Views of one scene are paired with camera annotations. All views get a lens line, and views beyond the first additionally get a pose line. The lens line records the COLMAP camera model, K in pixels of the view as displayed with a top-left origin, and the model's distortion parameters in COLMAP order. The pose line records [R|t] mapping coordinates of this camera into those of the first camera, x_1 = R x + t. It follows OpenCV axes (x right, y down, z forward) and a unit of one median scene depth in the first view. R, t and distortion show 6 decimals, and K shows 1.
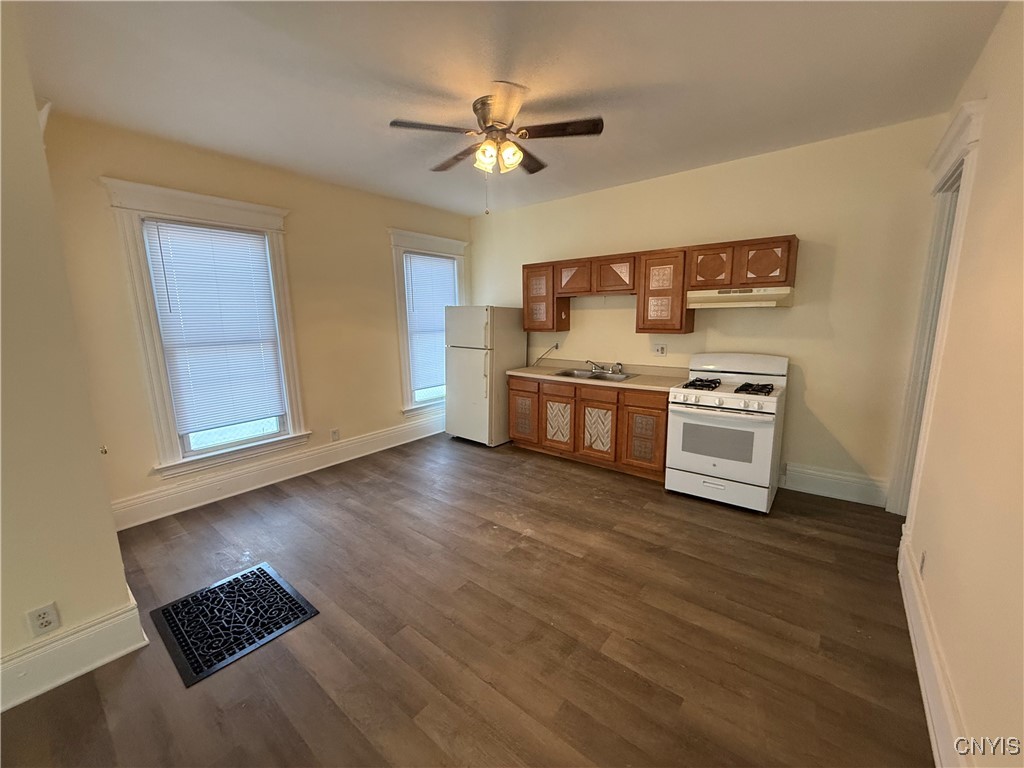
lens RADIAL K [[406.8, 0, 512.0], [0, 406.8, 384.0], [0, 0, 1]] dist [0.000980, 0.000315]
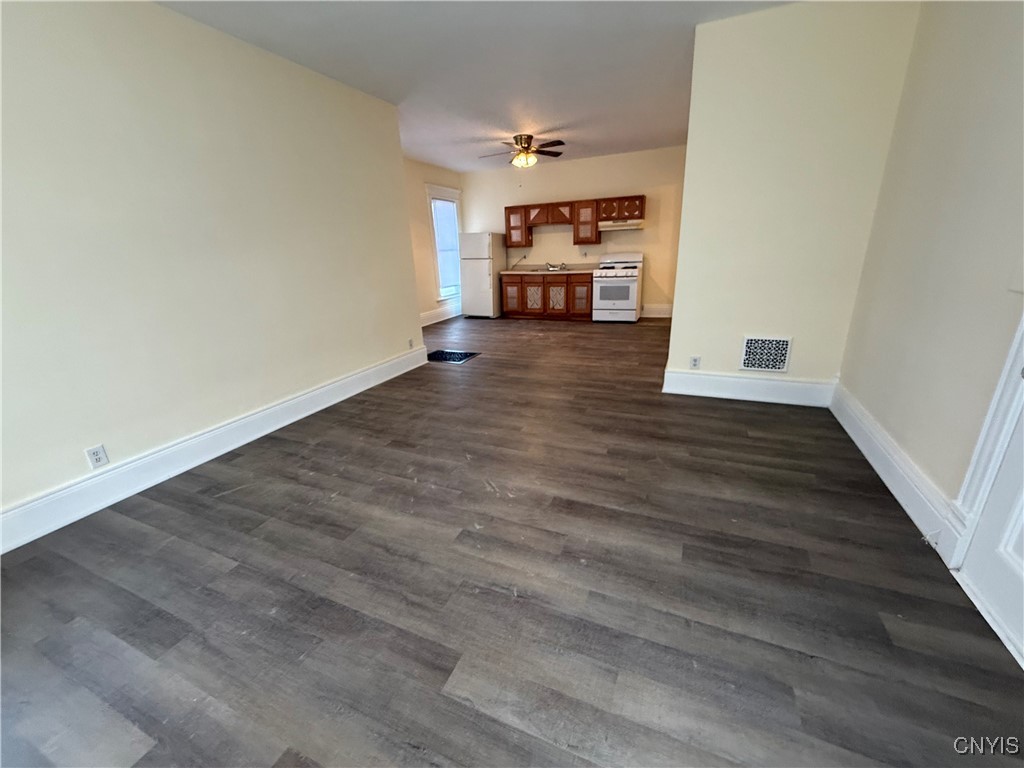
lens RADIAL K [[406.8, 0, 512.0], [0, 406.8, 384.0], [0, 0, 1]] dist [0.000980, 0.000315]
pose [[0.963771, -0.108732, 0.243562, -0.523617], [0.070954, 0.984749, 0.158854, 0.198517], [-0.257120, -0.135818, 0.956788, -0.867865]]
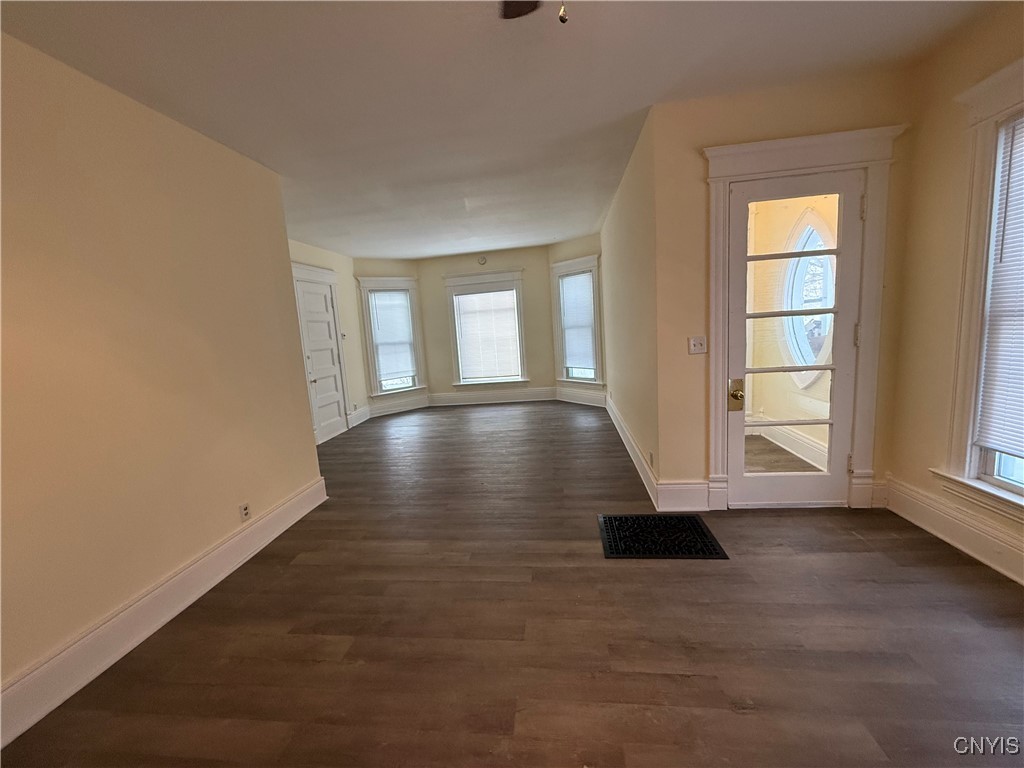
lens RADIAL K [[406.8, 0, 512.0], [0, 406.8, 384.0], [0, 0, 1]] dist [0.000980, 0.000315]
pose [[-0.848057, 0.149355, -0.508422, 0.151546], [-0.008476, 0.955512, 0.294831, -0.141354], [0.529838, 0.254343, -0.809062, 0.927029]]
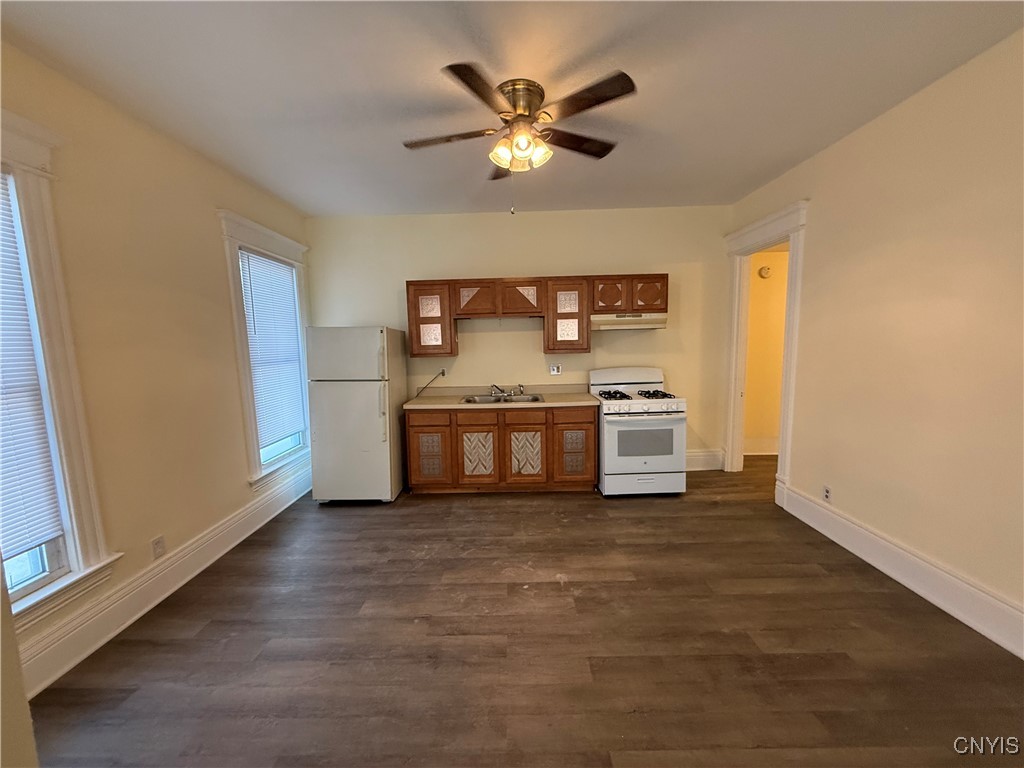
lens RADIAL K [[406.8, 0, 512.0], [0, 406.8, 384.0], [0, 0, 1]] dist [0.000980, 0.000315]
pose [[0.783265, -0.073702, 0.617304, -0.417622], [0.117553, 0.992594, -0.030648, -0.027617], [-0.610473, 0.096572, 0.786128, 0.250501]]
